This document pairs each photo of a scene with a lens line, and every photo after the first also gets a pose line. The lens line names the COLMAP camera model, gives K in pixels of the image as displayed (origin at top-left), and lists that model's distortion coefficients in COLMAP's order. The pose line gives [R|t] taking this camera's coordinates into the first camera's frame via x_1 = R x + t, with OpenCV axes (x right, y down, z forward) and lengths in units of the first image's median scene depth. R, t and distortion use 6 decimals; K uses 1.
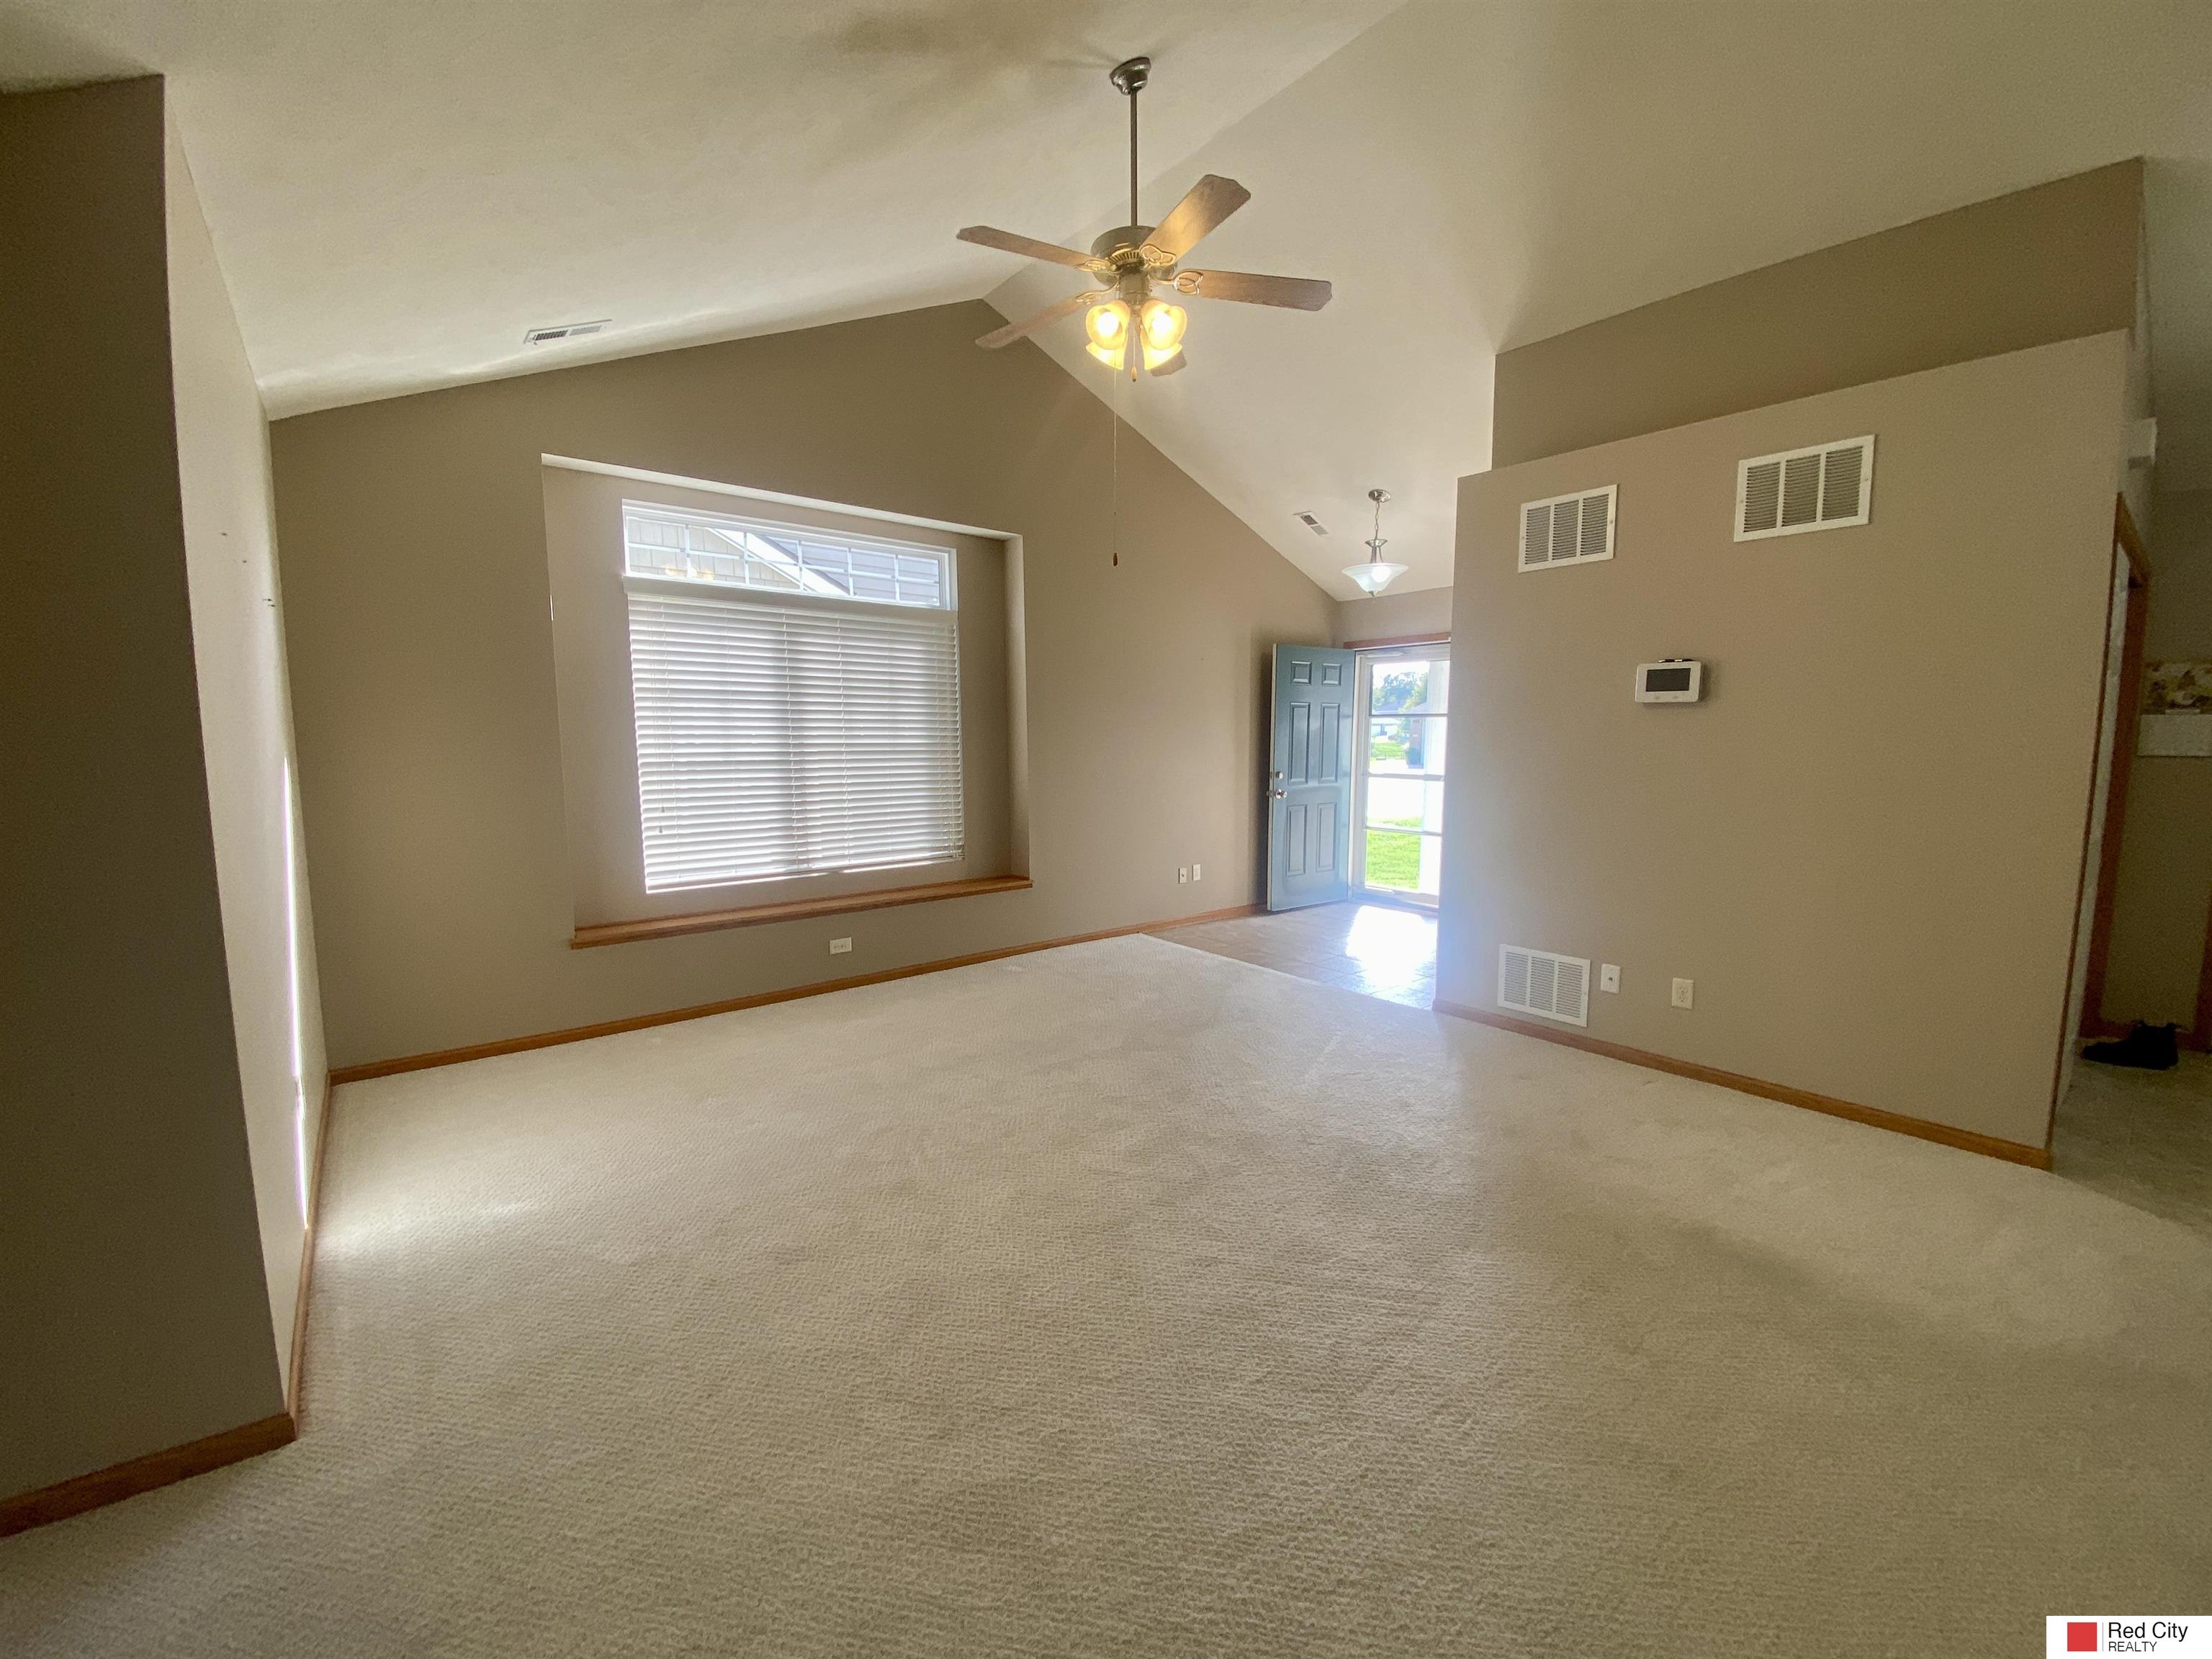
lens RADIAL K [[892.0, 0, 1099.4], [0, 892.0, 832.2], [0, 0, 1]] dist [0.039783, -0.032336]
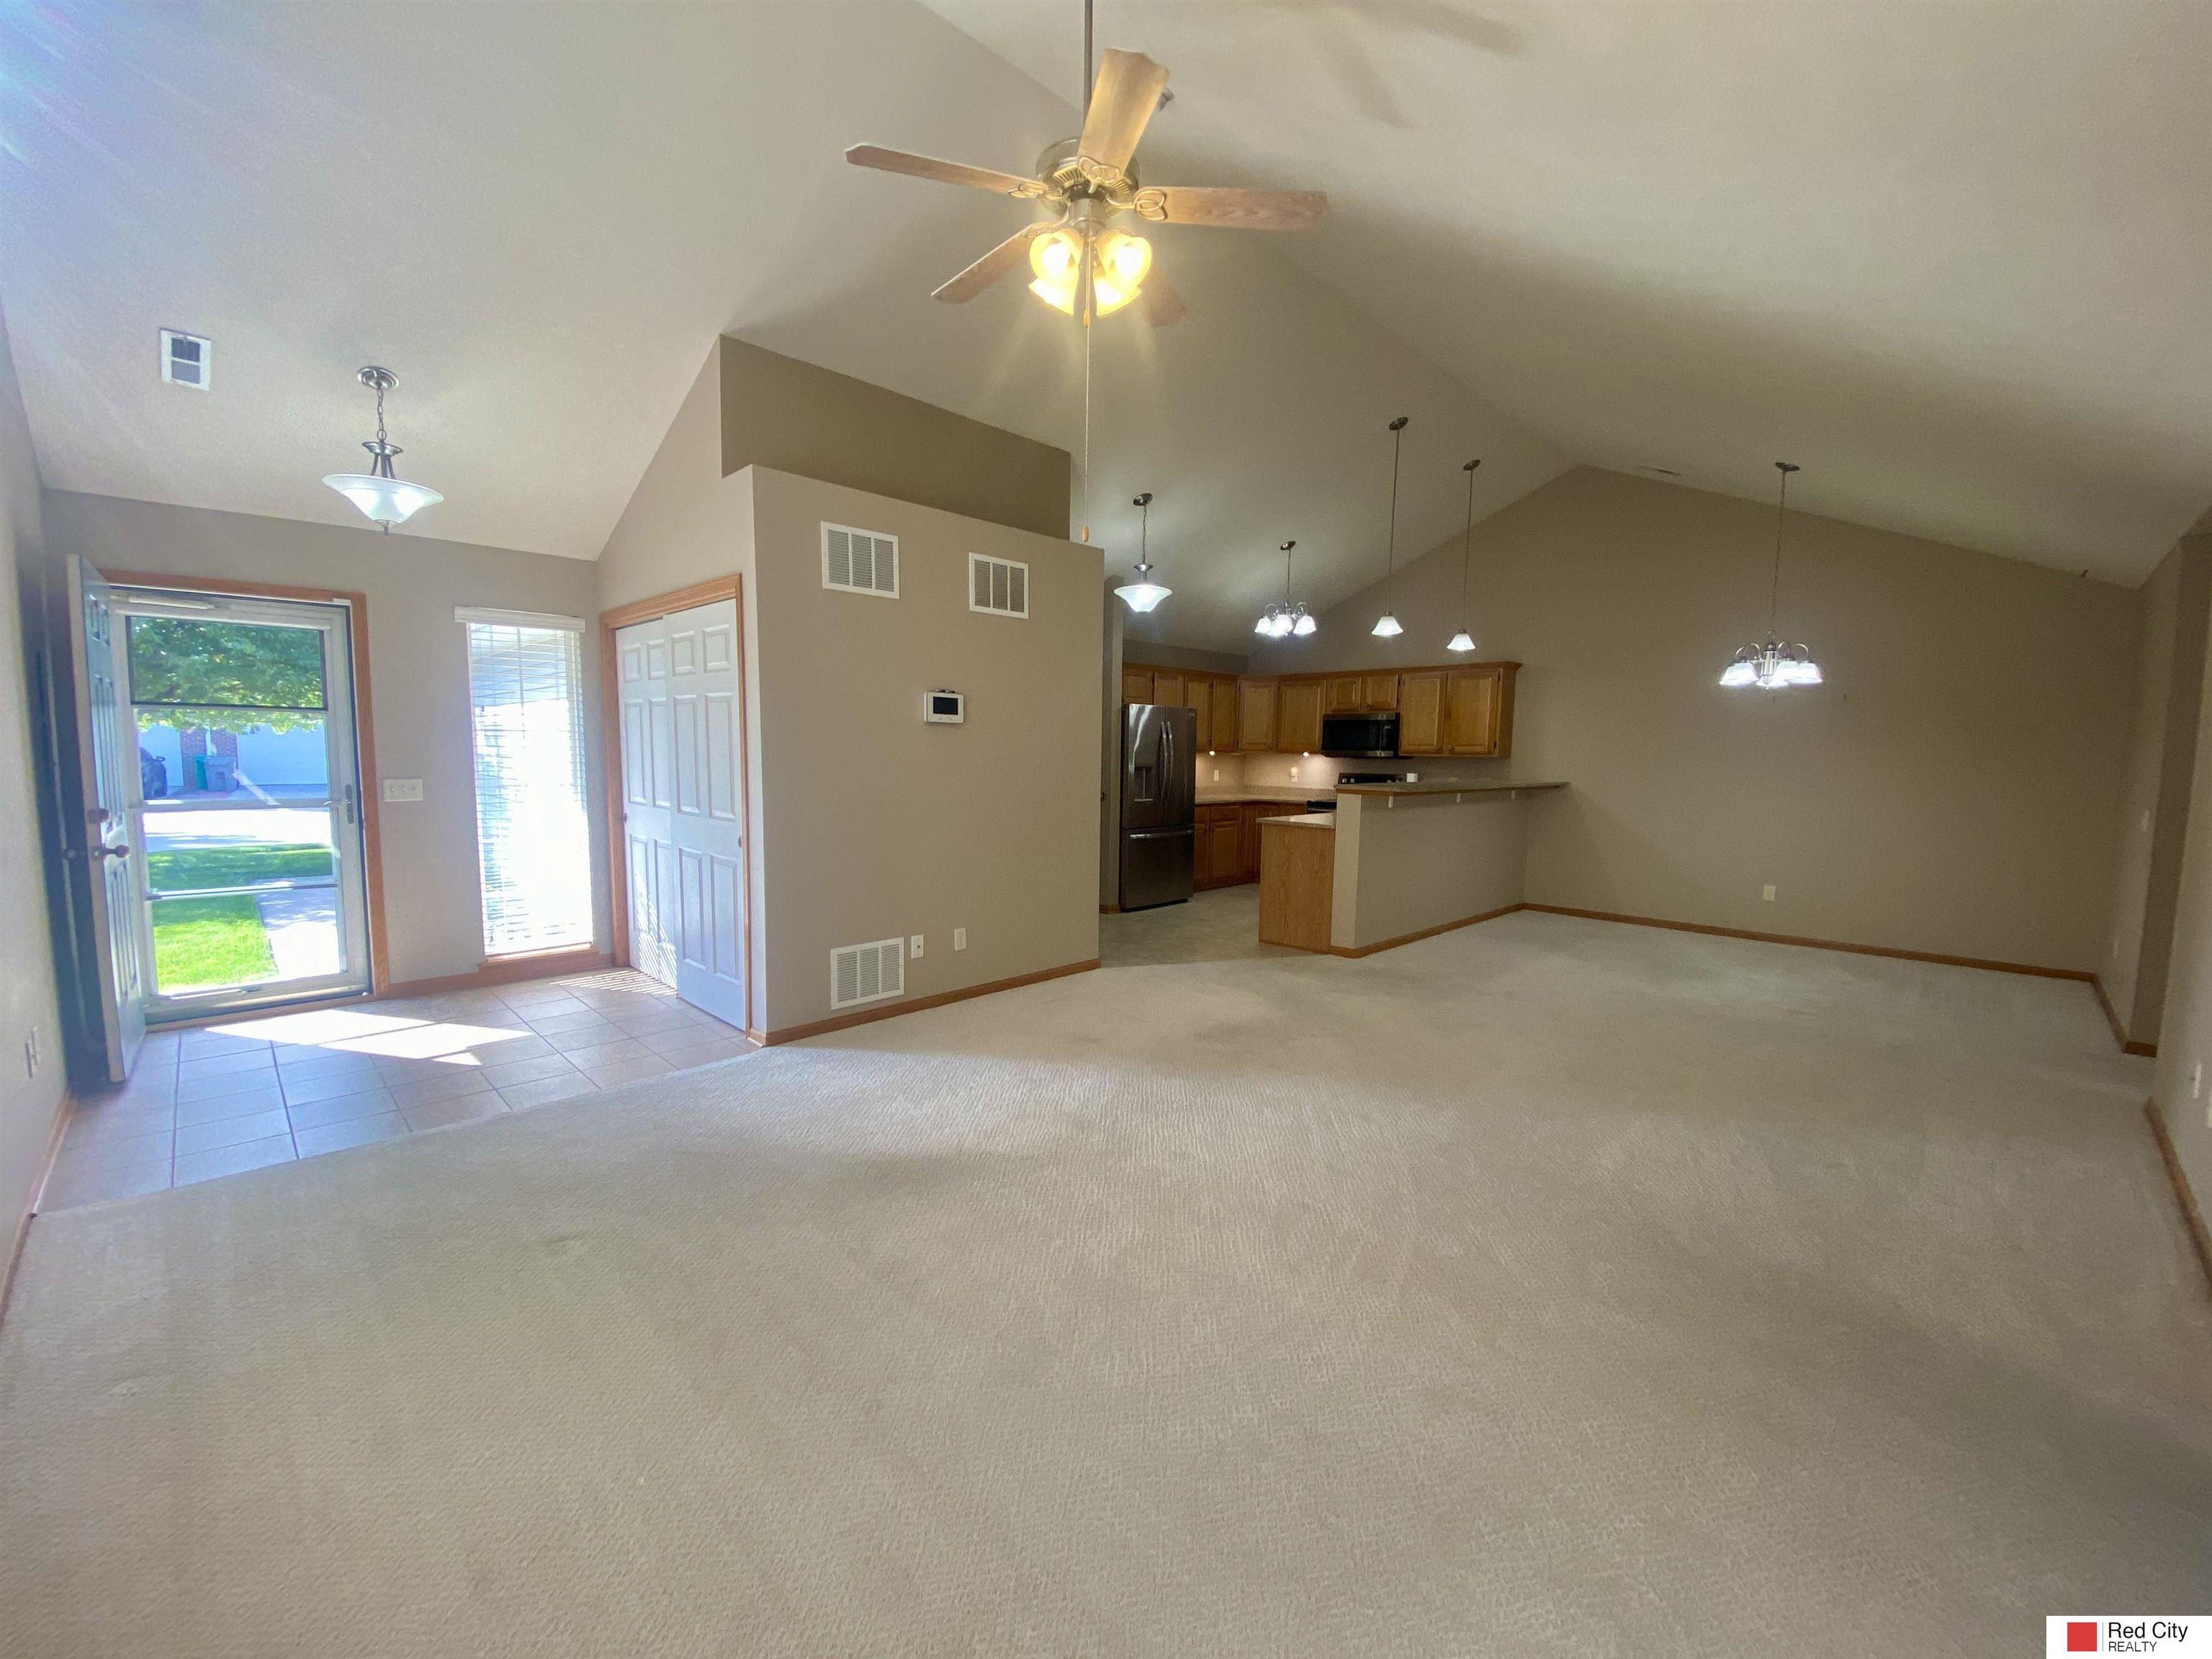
lens RADIAL K [[892.0, 0, 1099.4], [0, 892.0, 832.2], [0, 0, 1]] dist [0.039783, -0.032336]
pose [[-0.103798, -0.091976, 0.990336, -0.678394], [0.095361, 0.990207, 0.101959, -0.095787], [-0.990016, 0.105022, -0.094011, 0.902710]]
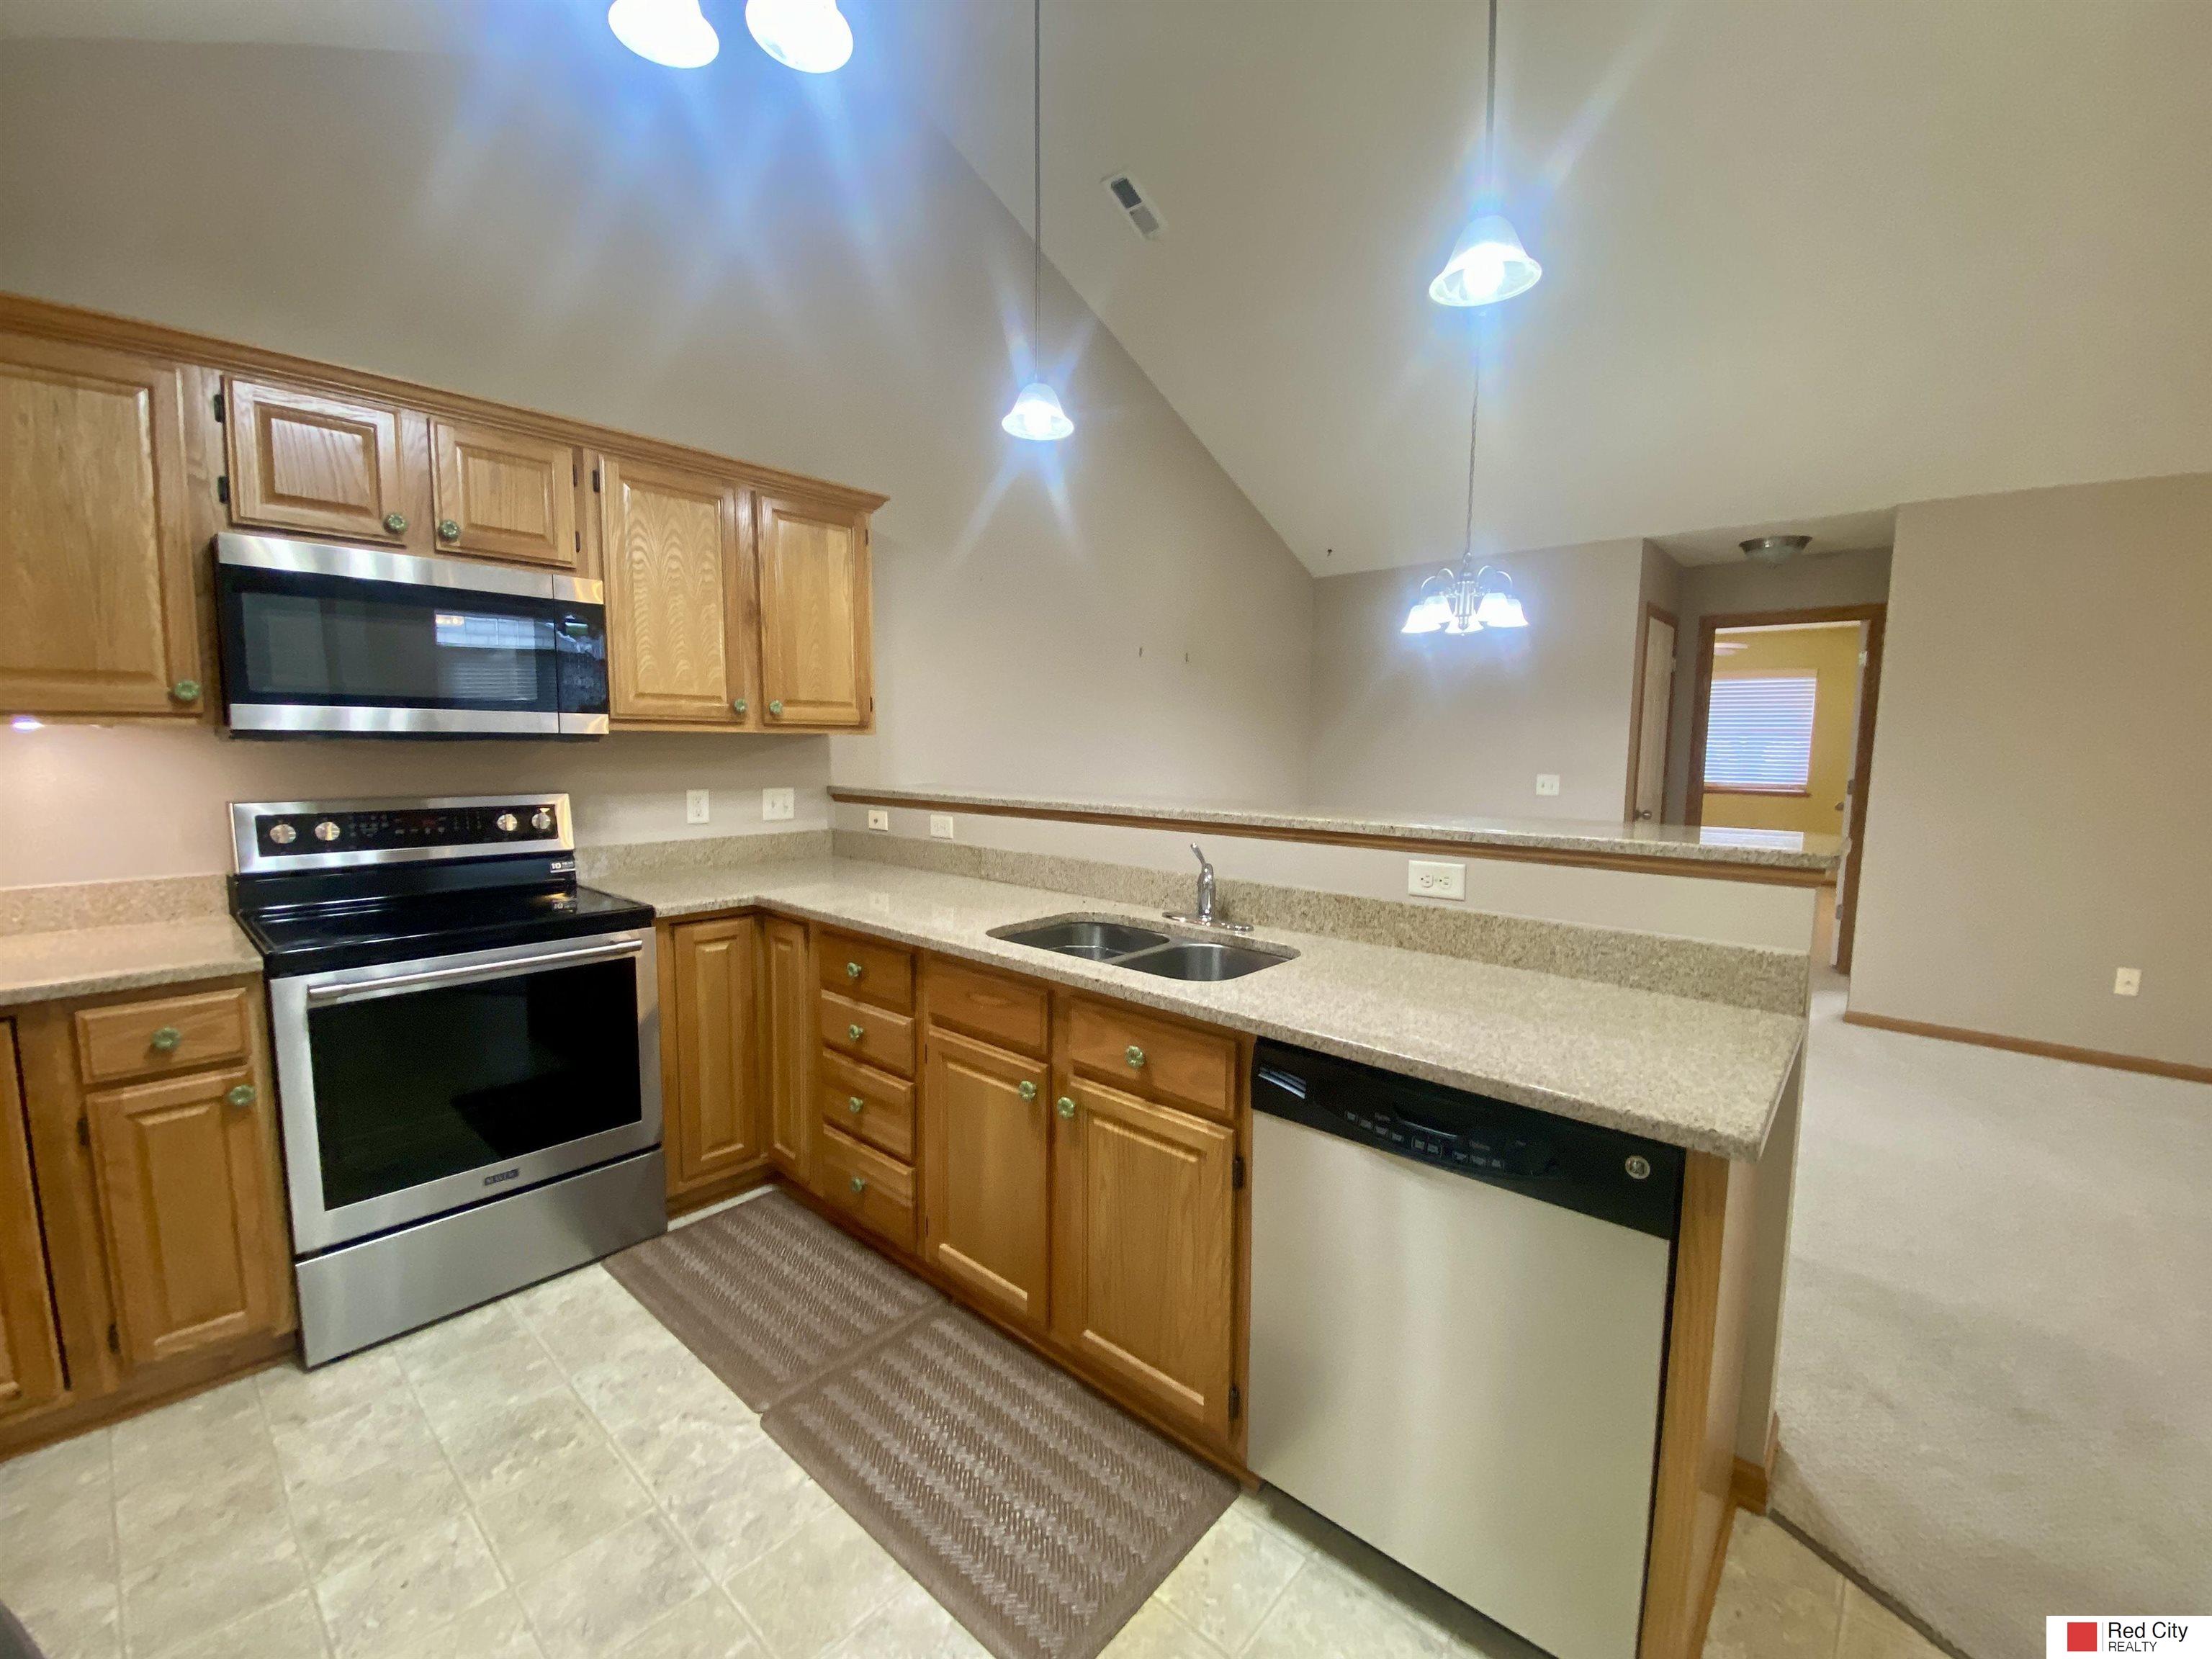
lens RADIAL K [[892.0, 0, 1099.4], [0, 892.0, 832.2], [0, 0, 1]] dist [0.039783, -0.032336]
pose [[-0.987278, 0.009262, -0.158737, 1.273206], [-0.024672, 0.977288, 0.210473, -0.060385], [0.157081, 0.211711, -0.964626, 0.647495]]
